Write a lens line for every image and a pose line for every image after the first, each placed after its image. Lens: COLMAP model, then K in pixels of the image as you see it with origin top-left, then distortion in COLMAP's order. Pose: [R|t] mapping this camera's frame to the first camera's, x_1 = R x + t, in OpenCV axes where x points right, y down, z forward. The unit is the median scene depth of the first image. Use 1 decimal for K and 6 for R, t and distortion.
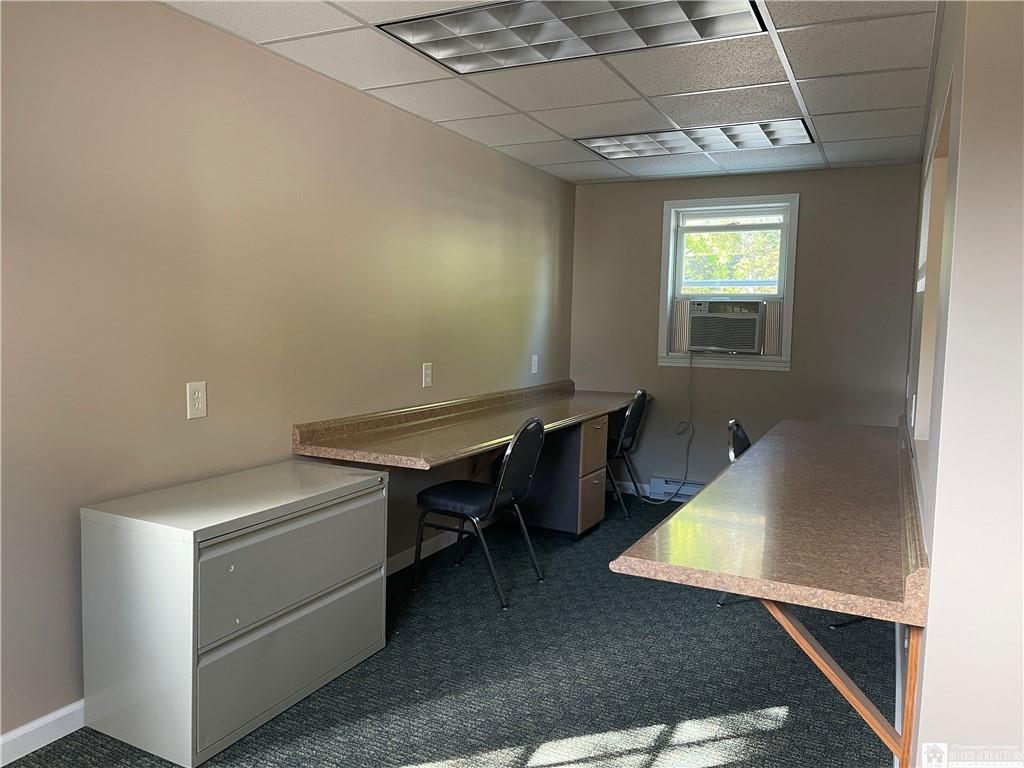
lens RADIAL K [[777.2, 0, 512.3], [0, 777.2, 389.3], [0, 0, 1]] dist [0.076340, -0.092799]
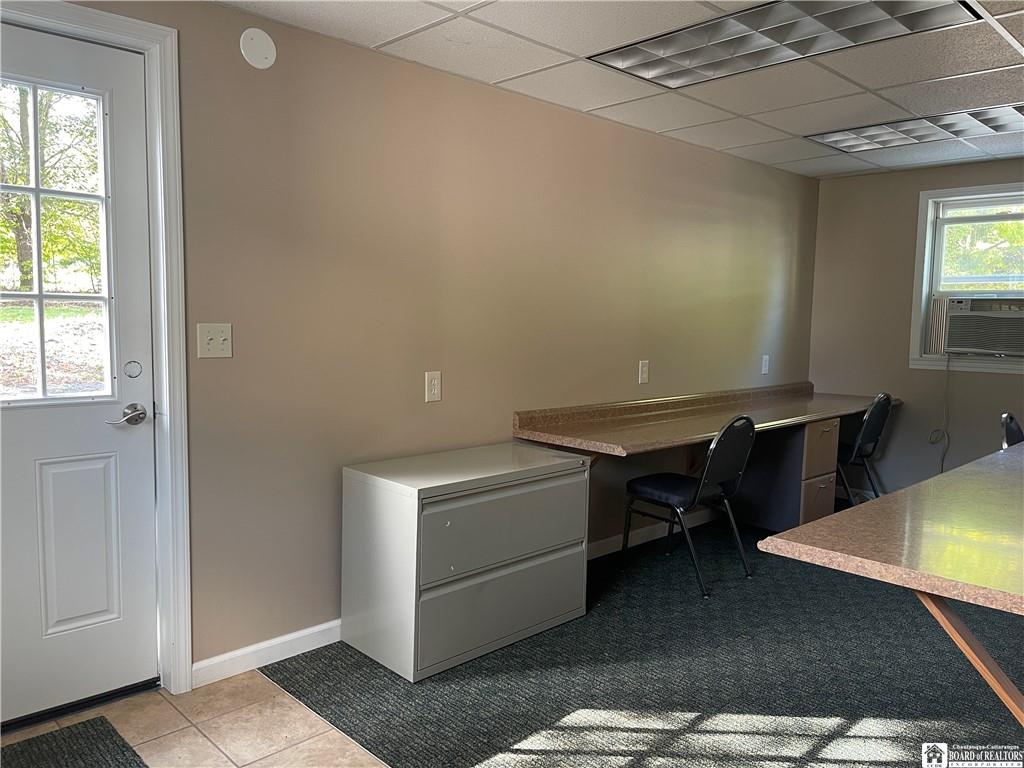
lens RADIAL K [[772.7, 0, 508.8], [0, 772.7, 386.9], [0, 0, 1]] dist [0.063222, -0.081561]
pose [[0.944919, 0.025528, -0.326307, 0.083098], [-0.027102, 0.999633, -0.000277, 0.010241], [0.326180, 0.009106, 0.945264, -0.073186]]
